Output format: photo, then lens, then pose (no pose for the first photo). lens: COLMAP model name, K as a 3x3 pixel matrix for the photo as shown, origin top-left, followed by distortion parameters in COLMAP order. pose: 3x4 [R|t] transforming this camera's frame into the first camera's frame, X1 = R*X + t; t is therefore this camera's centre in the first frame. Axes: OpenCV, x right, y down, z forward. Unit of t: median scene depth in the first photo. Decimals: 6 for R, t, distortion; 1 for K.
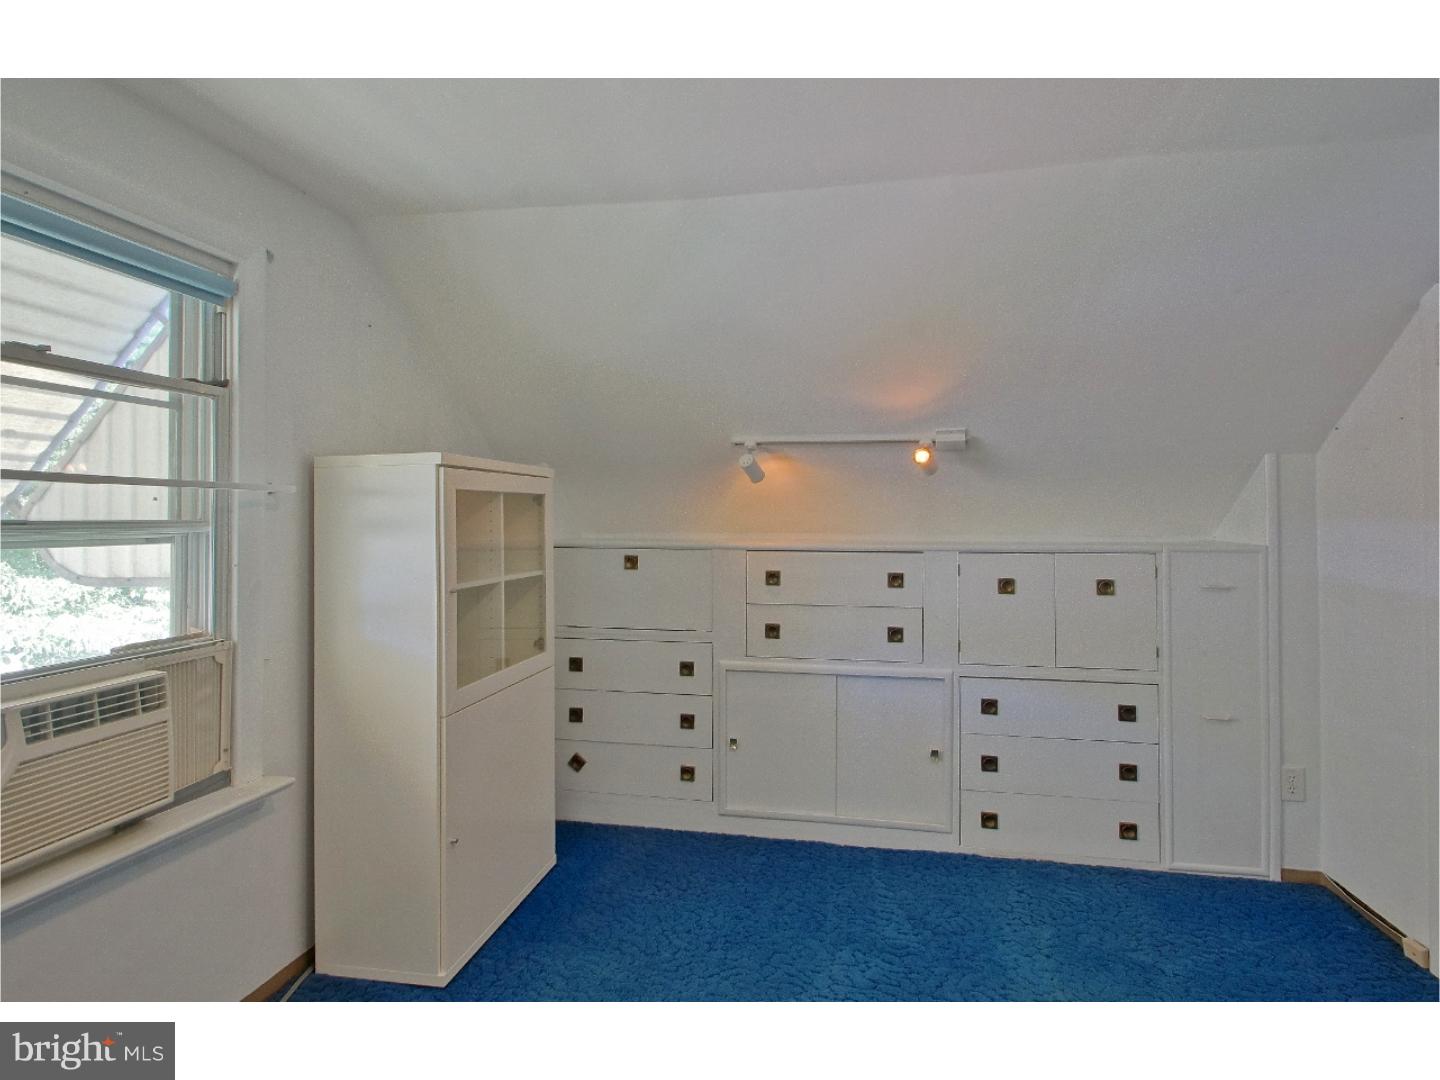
lens RADIAL K [[696.7, 0, 720.0], [0, 696.7, 540.0], [0, 0, 1]] dist [0.035349, -0.031639]
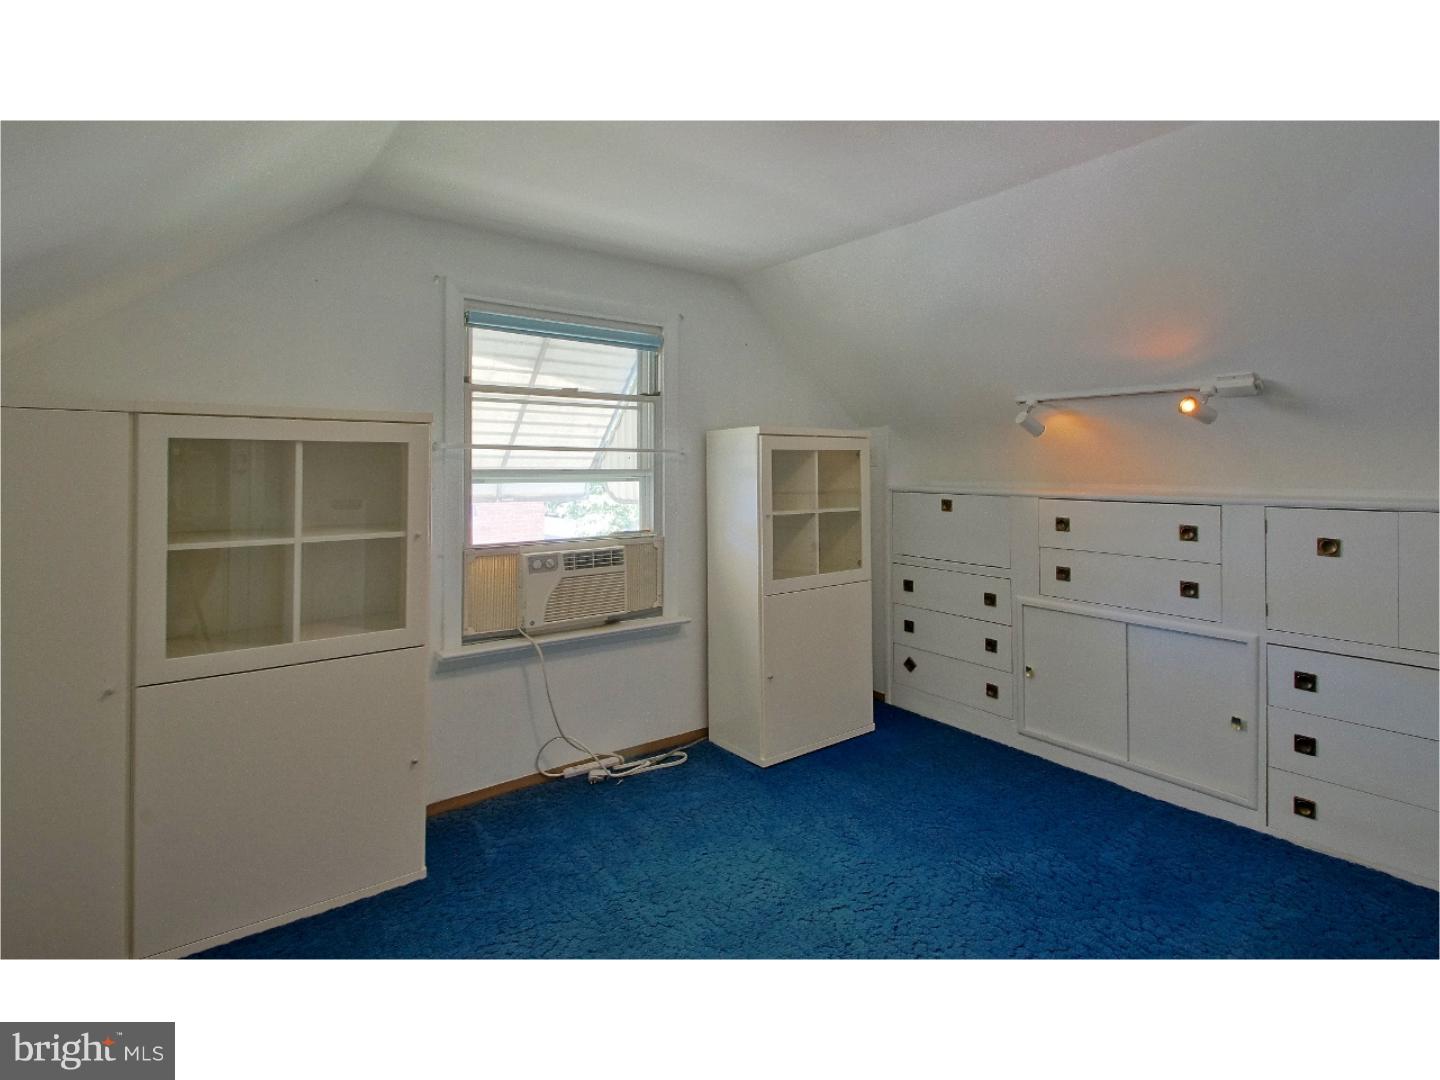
lens RADIAL K [[659.7, 0, 734.2], [0, 659.7, 513.9], [0, 0, 1]] dist [0.000228, -0.000594]
pose [[0.750222, 0.046246, -0.659567, 0.456223], [-0.022133, 0.998748, 0.044853, 0.004685], [0.660816, -0.019052, 0.750306, -0.123761]]
